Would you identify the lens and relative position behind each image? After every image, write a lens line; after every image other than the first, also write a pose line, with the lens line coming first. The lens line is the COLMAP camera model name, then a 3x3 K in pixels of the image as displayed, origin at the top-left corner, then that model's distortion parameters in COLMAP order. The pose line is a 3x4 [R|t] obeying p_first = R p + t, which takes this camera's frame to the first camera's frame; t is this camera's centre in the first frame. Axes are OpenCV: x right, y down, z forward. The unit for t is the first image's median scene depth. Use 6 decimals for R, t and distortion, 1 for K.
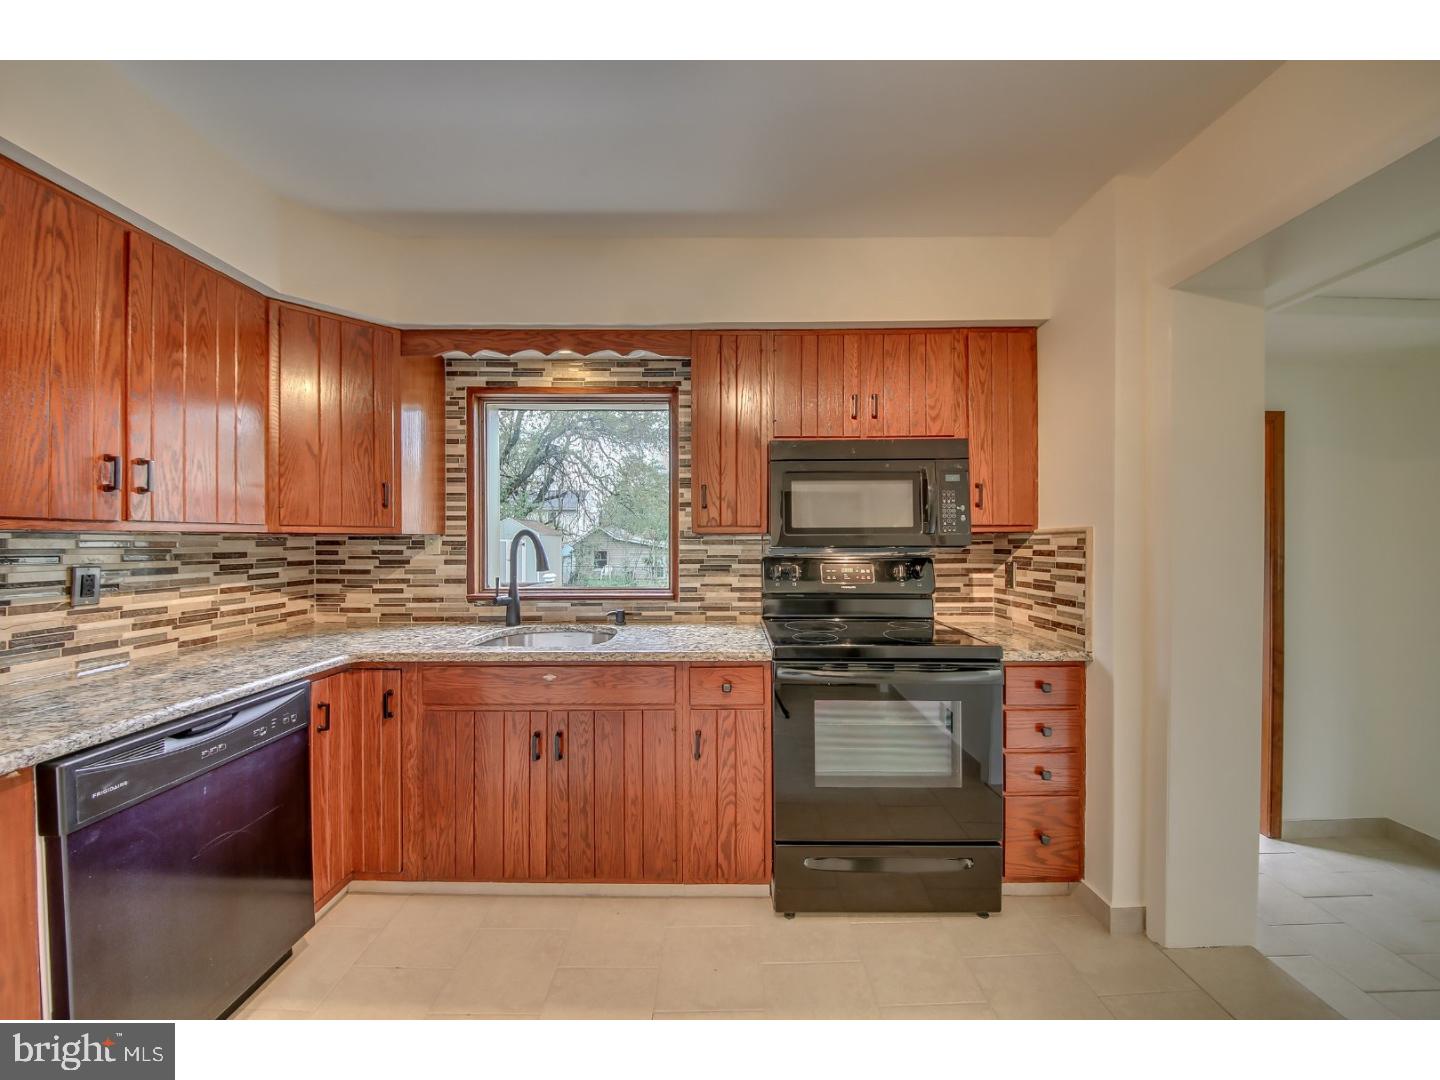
lens RADIAL K [[539.4, 0, 720.0], [0, 539.4, 540.0], [0, 0, 1]] dist [0.000376, -0.000061]
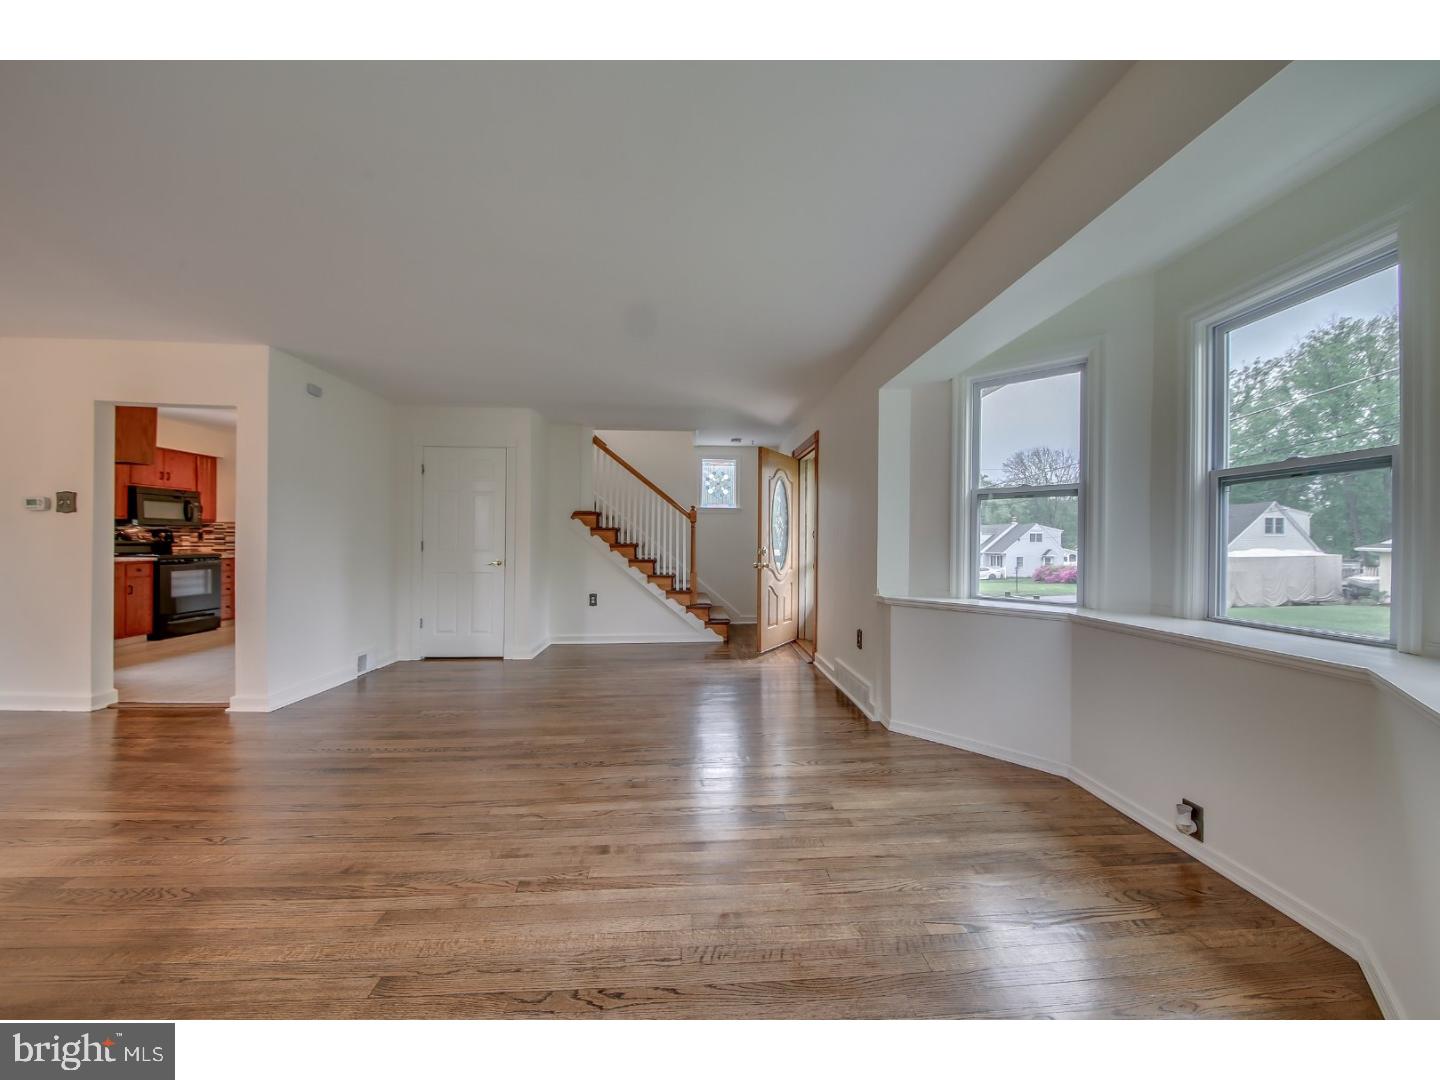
lens RADIAL K [[520.5, 0, 720.0], [0, 520.5, 540.0], [0, 0, 1]] dist [0.031145, -0.020468]
pose [[-0.037625, 0.002844, 0.999288, -2.419799], [-0.010590, 0.999939, -0.003245, 0.063591], [-0.999236, -0.010705, -0.037592, -1.707462]]
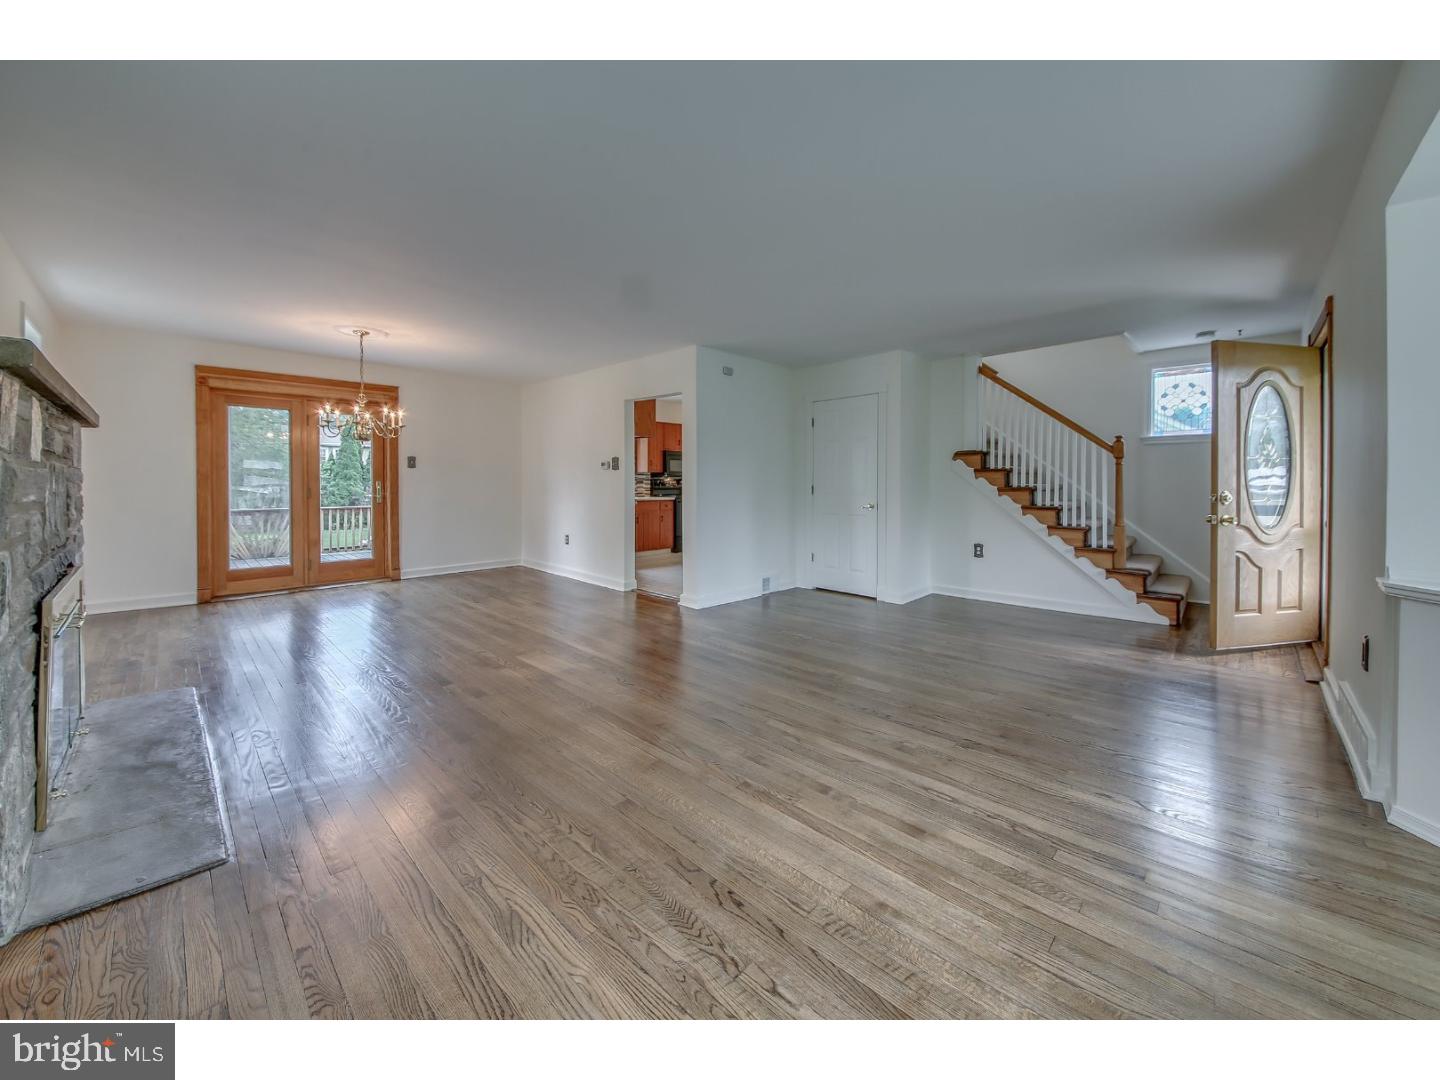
lens RADIAL K [[543.1, 0, 726.3], [0, 543.1, 492.2], [0, 0, 1]] dist [0.042990, -0.024224]
pose [[0.708802, -0.011167, 0.705319, -2.295422], [-0.001932, 0.999840, 0.017771, 0.061494], [-0.705404, -0.013959, 0.708668, -2.100105]]
